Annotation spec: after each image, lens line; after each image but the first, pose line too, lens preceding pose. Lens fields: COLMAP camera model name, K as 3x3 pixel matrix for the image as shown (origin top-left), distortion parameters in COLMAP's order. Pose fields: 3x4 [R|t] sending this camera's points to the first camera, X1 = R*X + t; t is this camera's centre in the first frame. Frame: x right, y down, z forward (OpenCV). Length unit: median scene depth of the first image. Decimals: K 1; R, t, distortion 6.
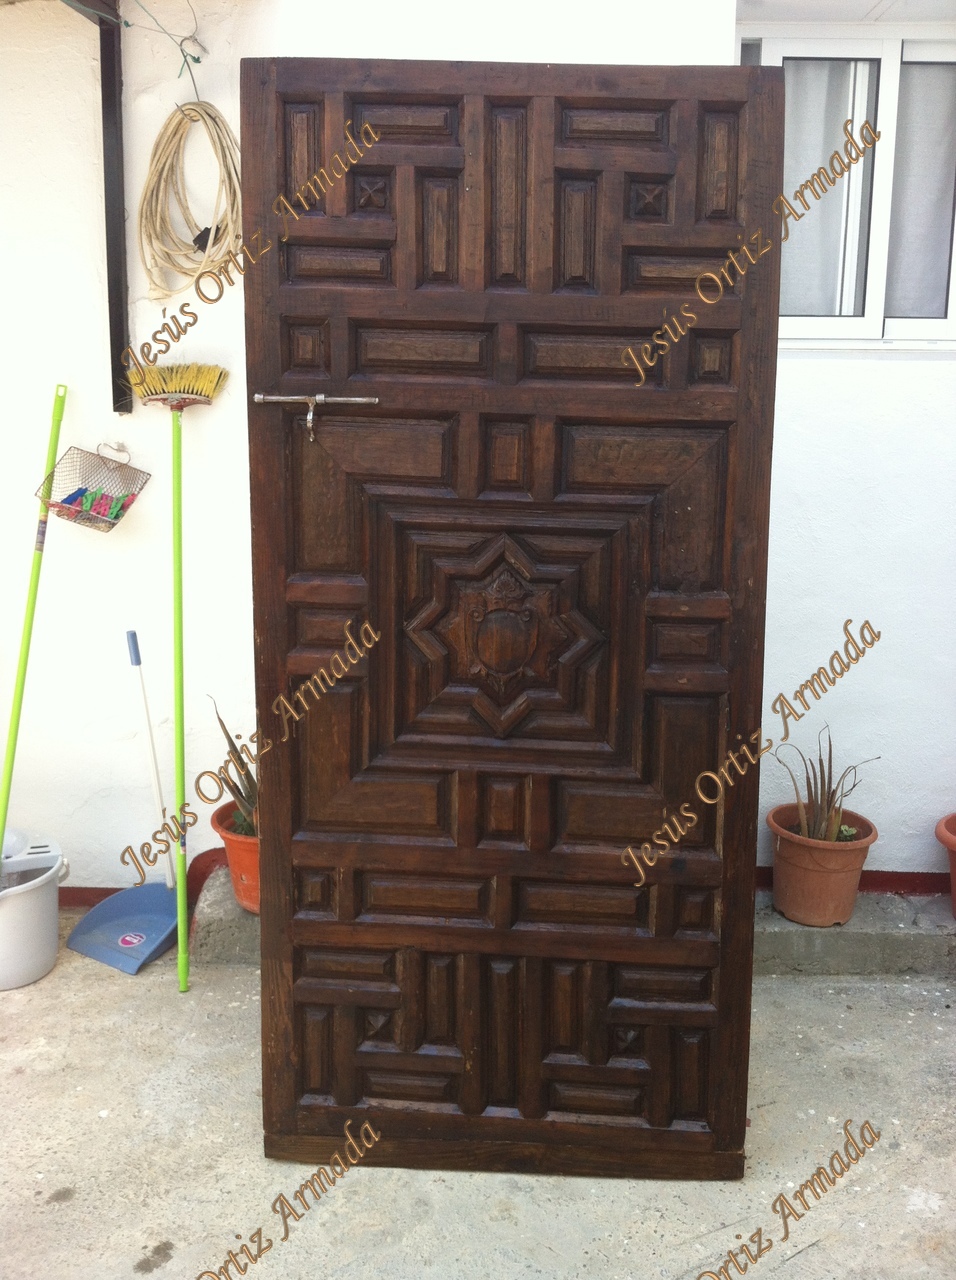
lens RADIAL K [[1307.2, 0, 455.7], [0, 1307.2, 638.6], [0, 0, 1]] dist [0.157368, -0.554967]
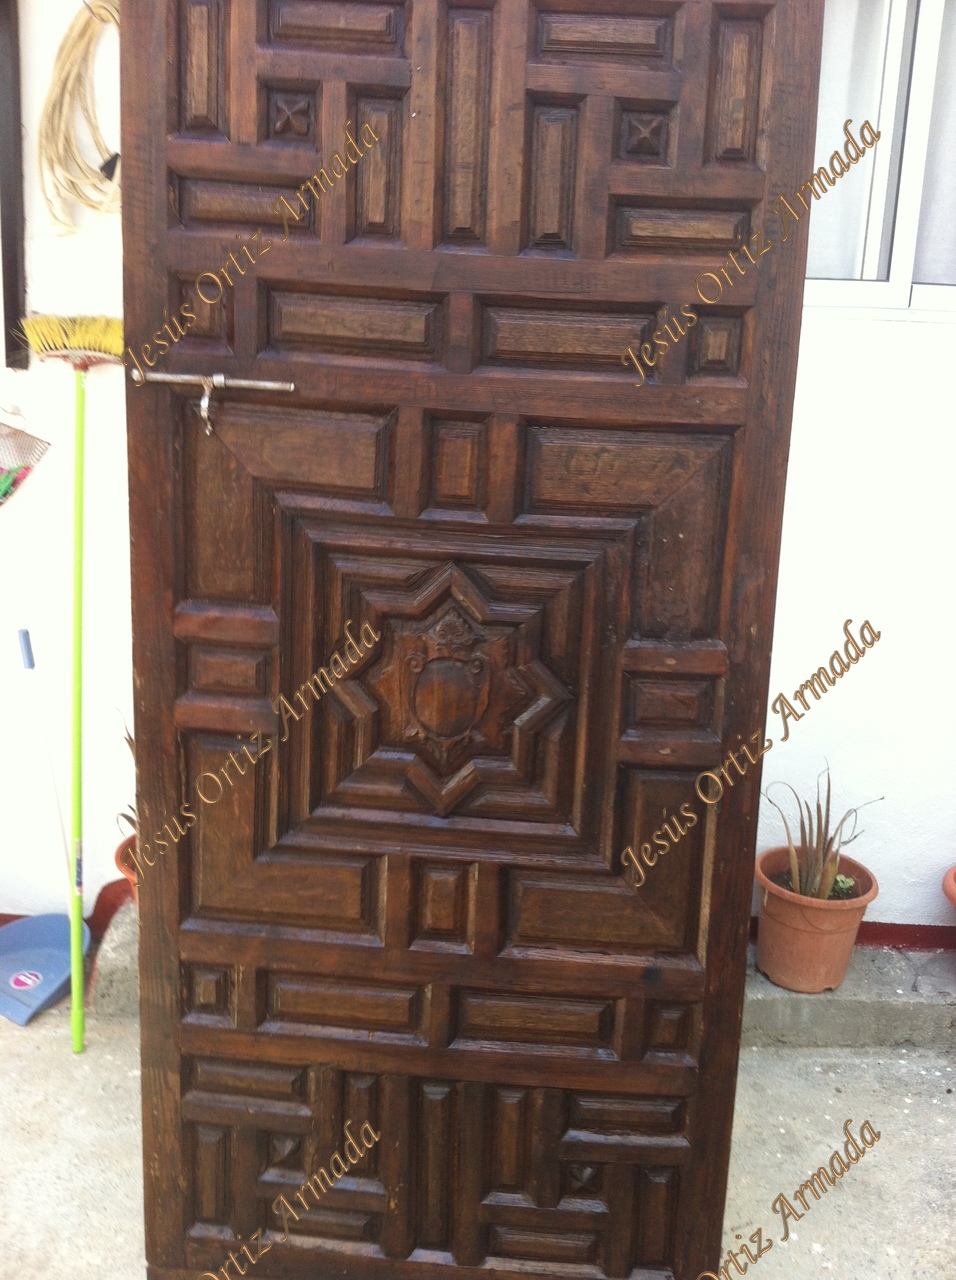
lens RADIAL K [[1240.6, 0, 501.8], [0, 1240.6, 642.8], [0, 0, 1]] dist [0.112404, -0.315454]
pose [[0.998793, 0.020778, 0.044500, 0.035048], [-0.024843, 0.995371, 0.092836, -0.102049], [-0.042366, -0.093830, 0.994686, 0.237447]]
